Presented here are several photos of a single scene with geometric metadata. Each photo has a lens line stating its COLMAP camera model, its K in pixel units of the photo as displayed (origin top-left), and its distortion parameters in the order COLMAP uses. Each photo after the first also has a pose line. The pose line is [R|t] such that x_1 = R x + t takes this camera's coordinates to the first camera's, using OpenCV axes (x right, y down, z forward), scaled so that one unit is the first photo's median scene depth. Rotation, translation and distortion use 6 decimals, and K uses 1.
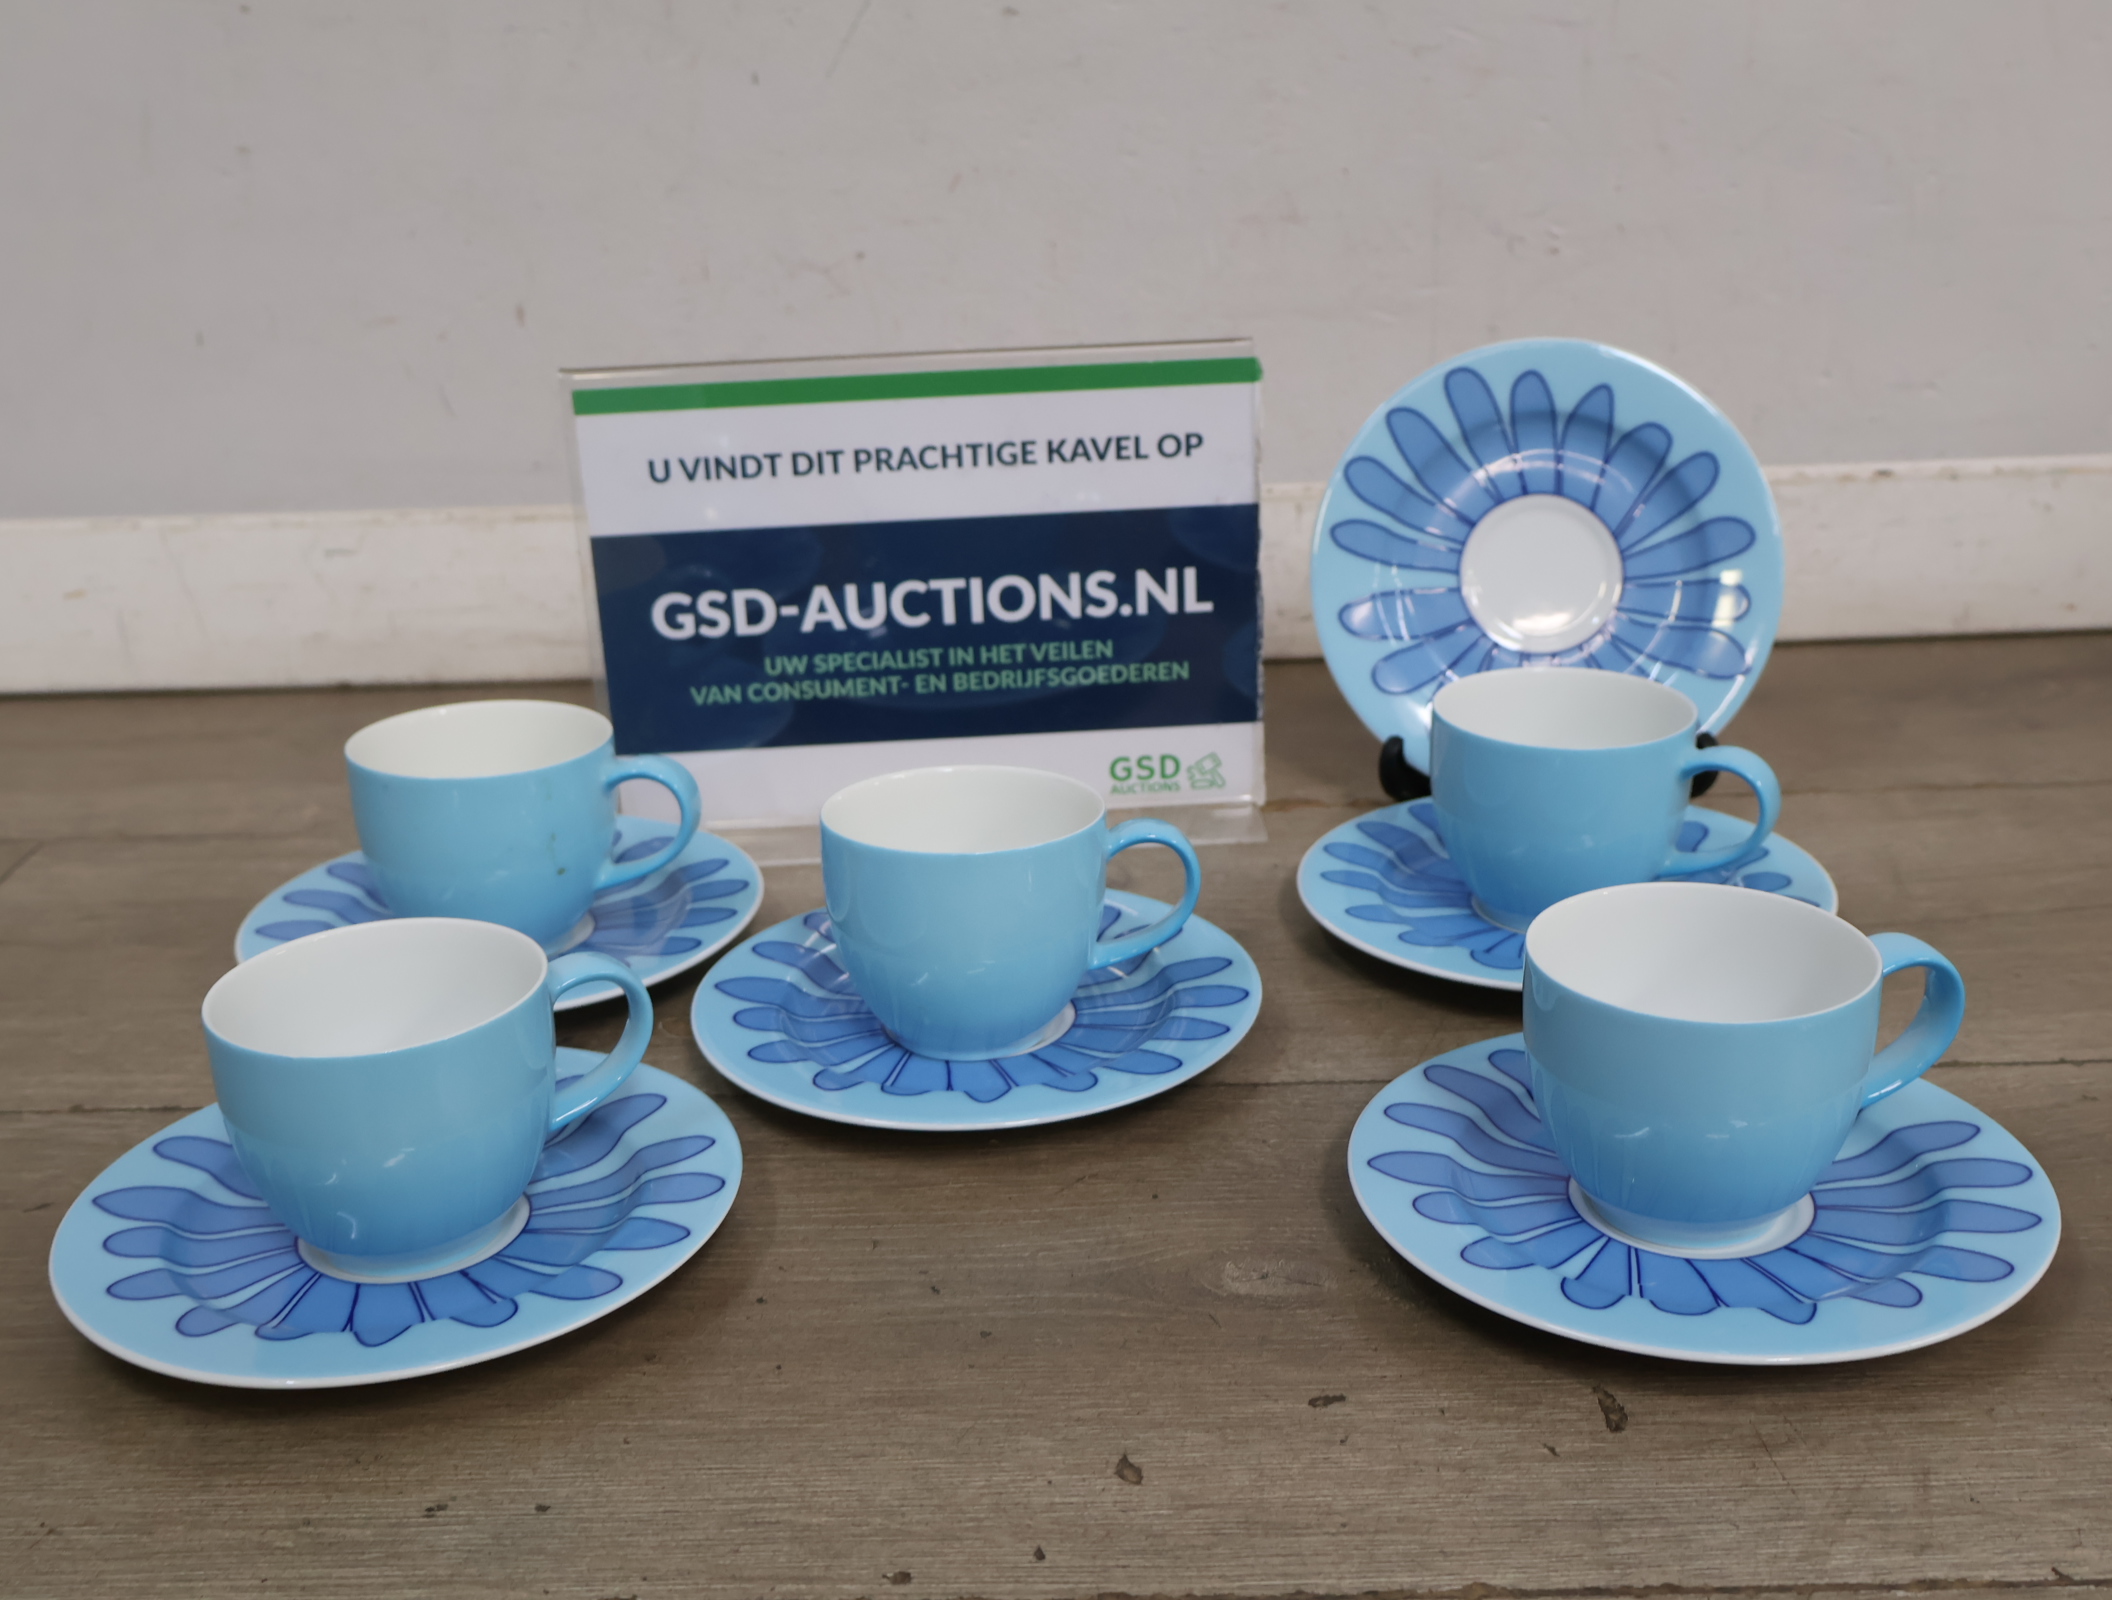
lens RADIAL K [[2322.5, 0, 996.4], [0, 2322.5, 809.8], [0, 0, 1]] dist [0.009141, 0.000000]
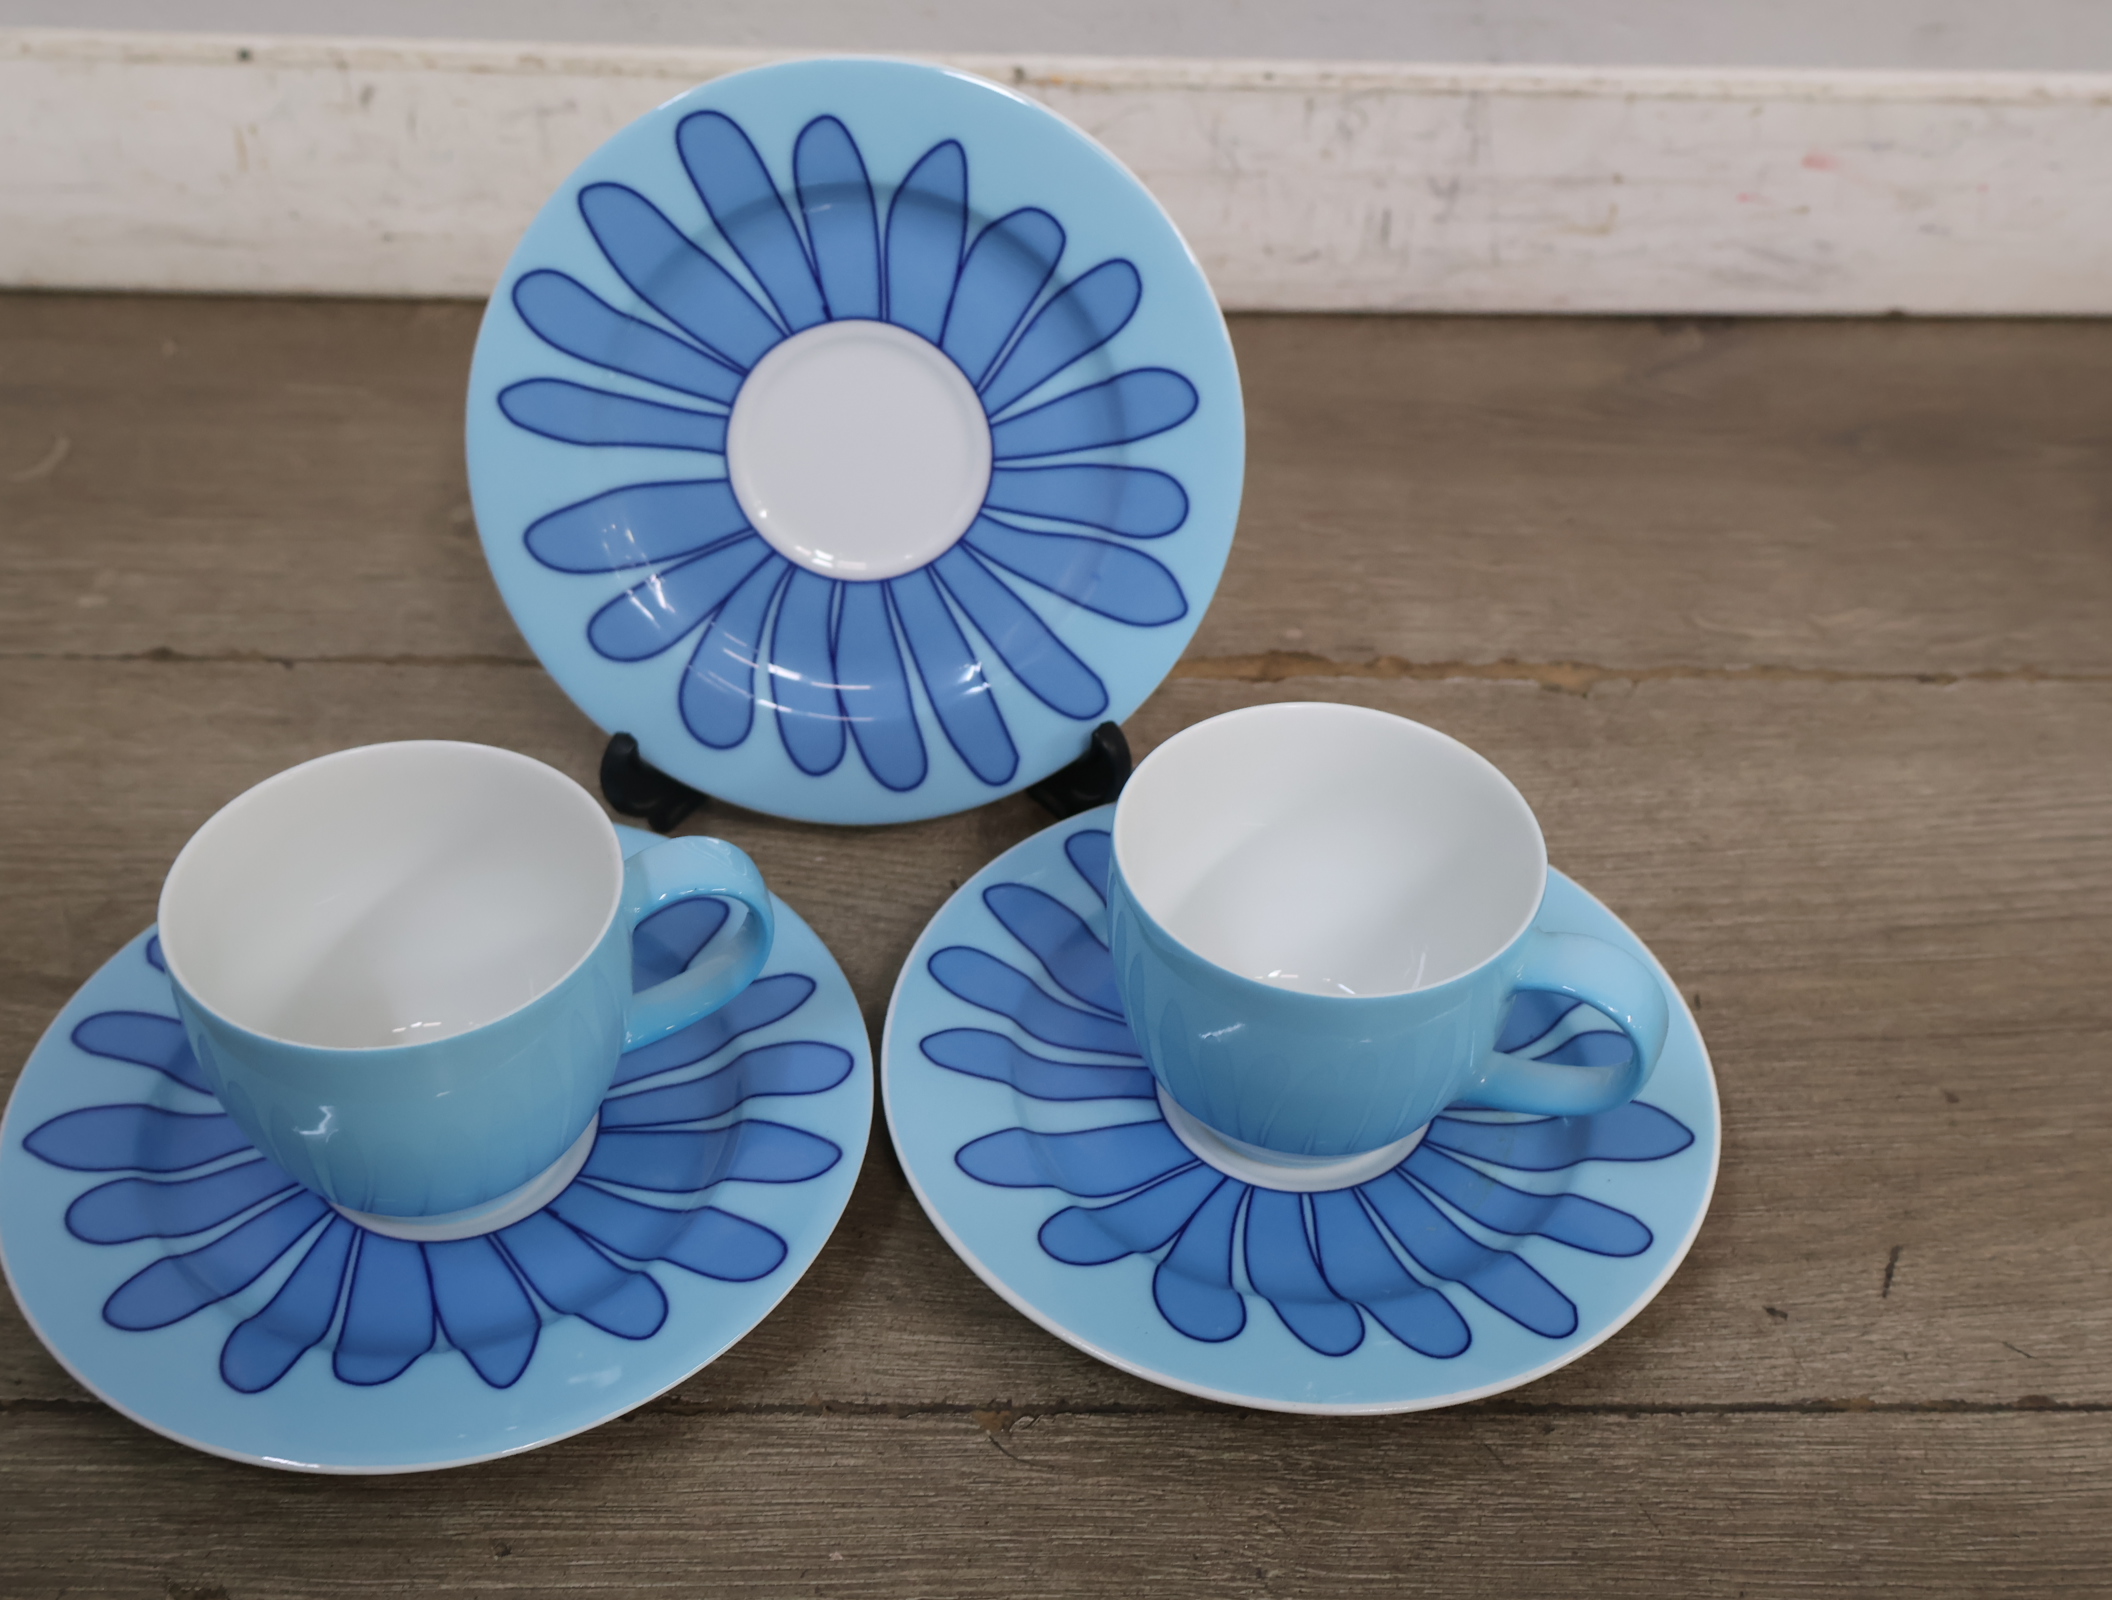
lens RADIAL K [[2322.5, 0, 1022.3], [0, 2322.5, 788.8], [0, 0, 1]] dist [0.009141, 0.000000]
pose [[0.996956, 0.016910, 0.076111, -0.002508], [-0.042635, 0.935553, 0.350603, -0.320673], [-0.065277, -0.352781, 0.933426, 0.549697]]
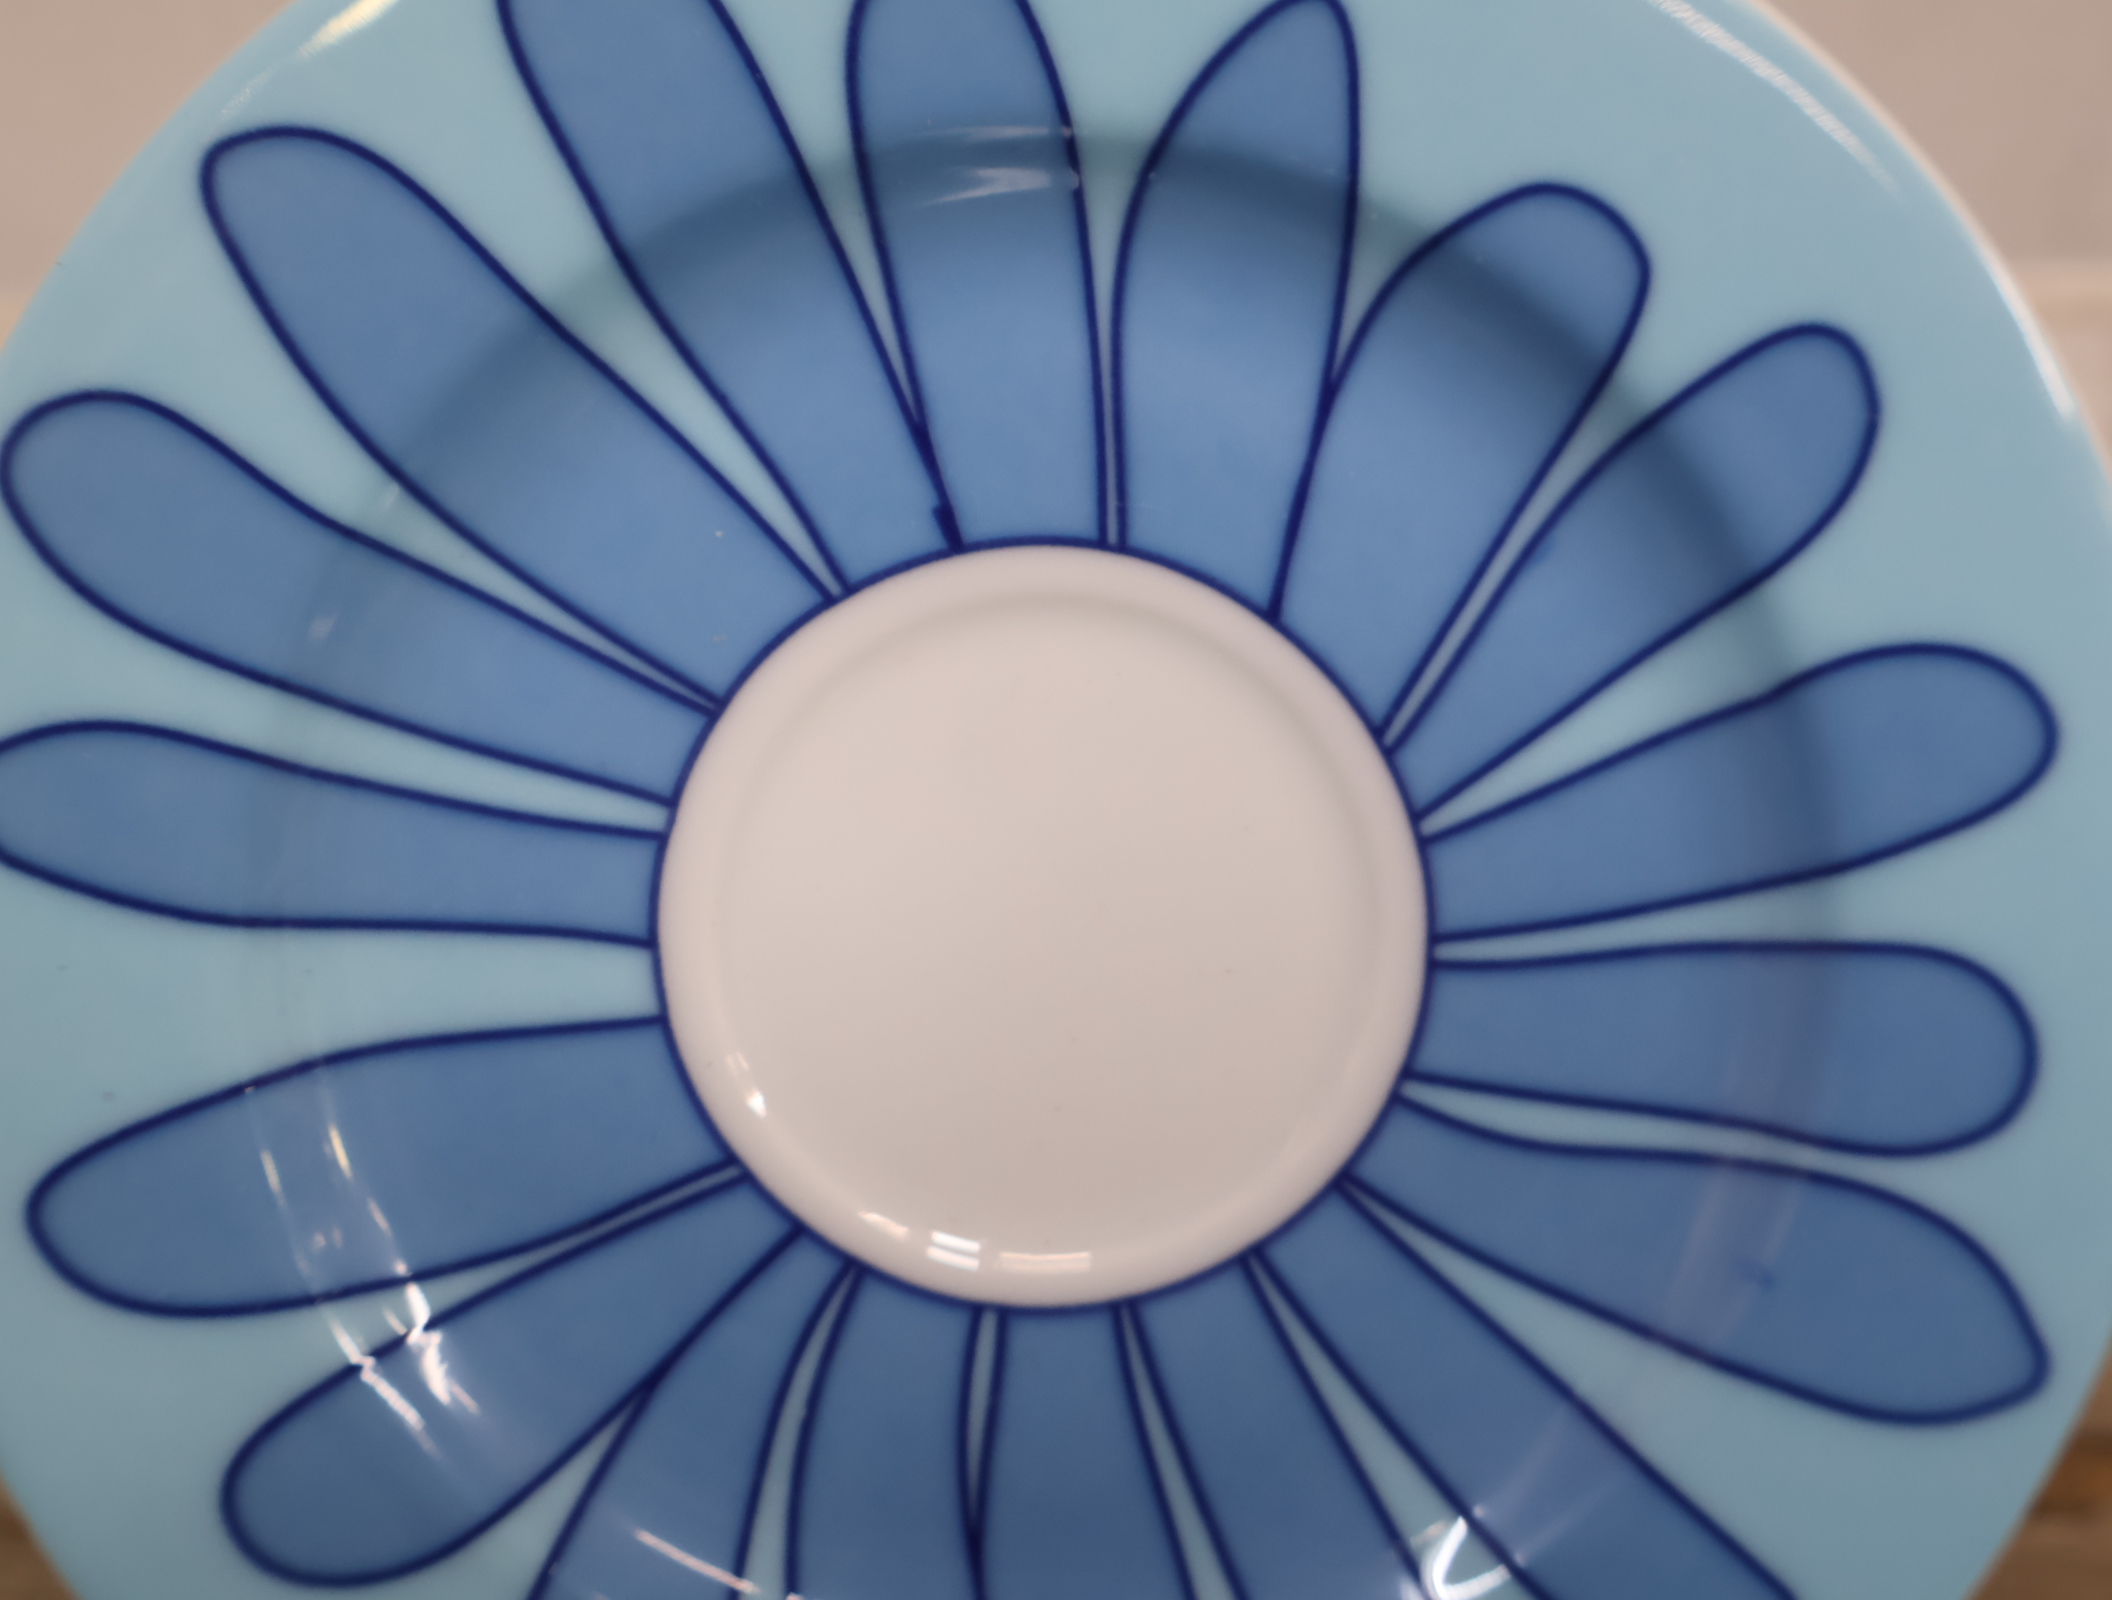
lens RADIAL K [[2322.5, 0, 1034.8], [0, 2322.5, 805.1], [0, 0, 1]] dist [0.009141, 0.000000]
pose [[0.998656, 0.002895, 0.051745, -0.017072], [-0.007550, 0.995914, 0.089985, -0.163567], [-0.051273, -0.090255, 0.994598, 1.152969]]
